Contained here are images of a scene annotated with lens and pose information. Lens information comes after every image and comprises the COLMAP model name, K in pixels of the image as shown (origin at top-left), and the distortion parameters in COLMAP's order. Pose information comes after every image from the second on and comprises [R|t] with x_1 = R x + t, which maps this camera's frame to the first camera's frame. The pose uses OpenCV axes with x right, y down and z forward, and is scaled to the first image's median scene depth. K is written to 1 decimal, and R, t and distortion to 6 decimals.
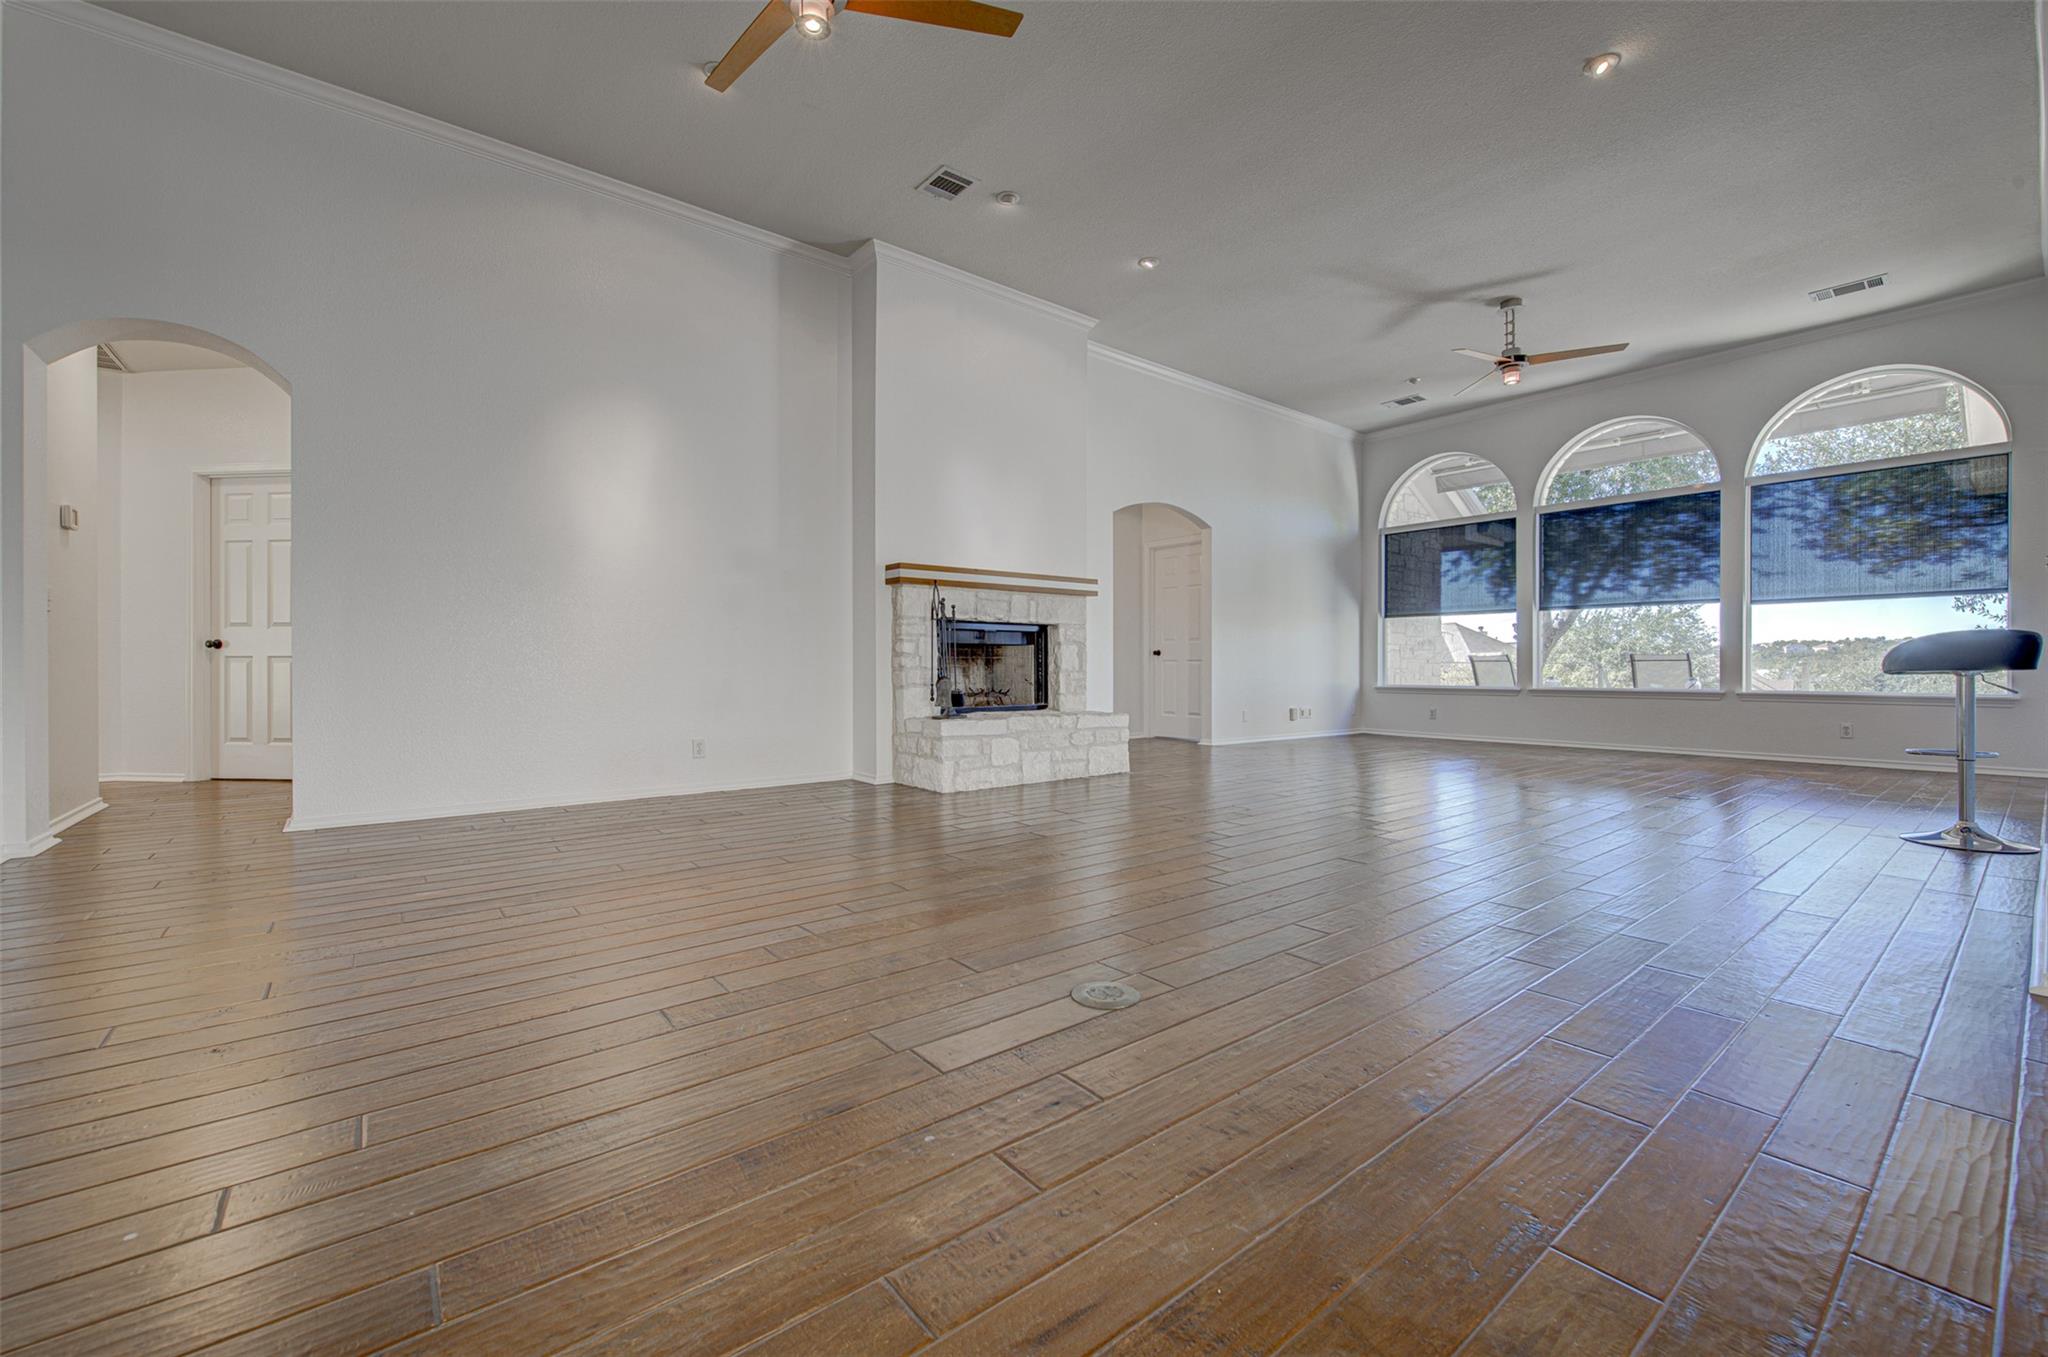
lens RADIAL K [[810.8, 0, 1028.8], [0, 810.8, 666.2], [0, 0, 1]] dist [0.000146, 0.000062]
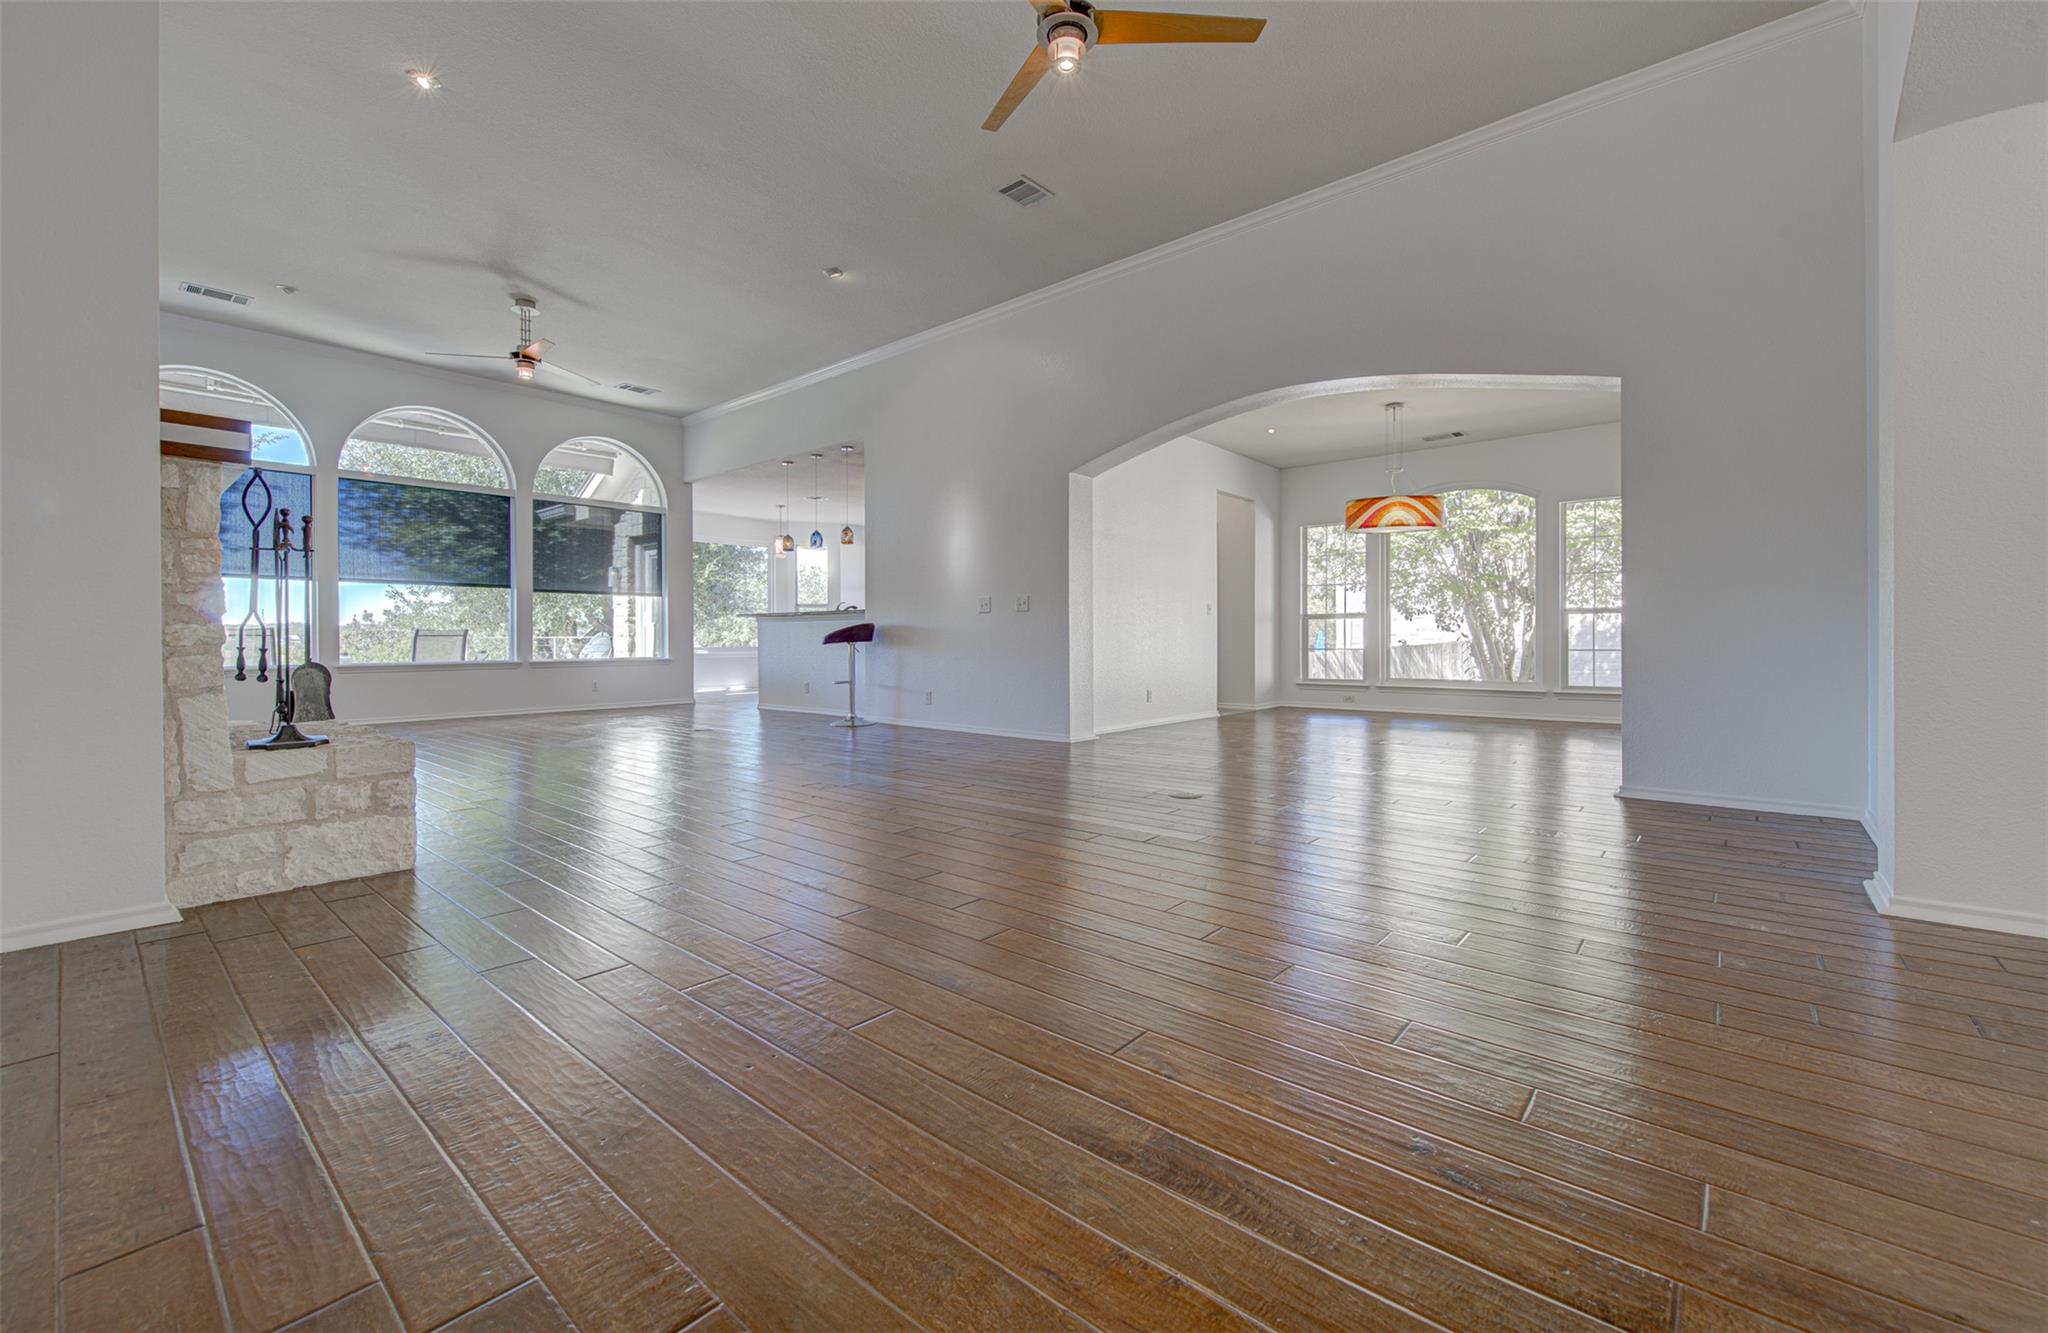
lens RADIAL K [[830.7, 0, 1028.6], [0, 830.7, 645.9], [0, 0, 1]] dist [0.000821, 0.000061]
pose [[-0.193114, -0.008386, 0.981140, -0.696985], [0.004756, 0.999944, 0.009482, -0.001238], [-0.981165, 0.006498, -0.193064, 0.636099]]
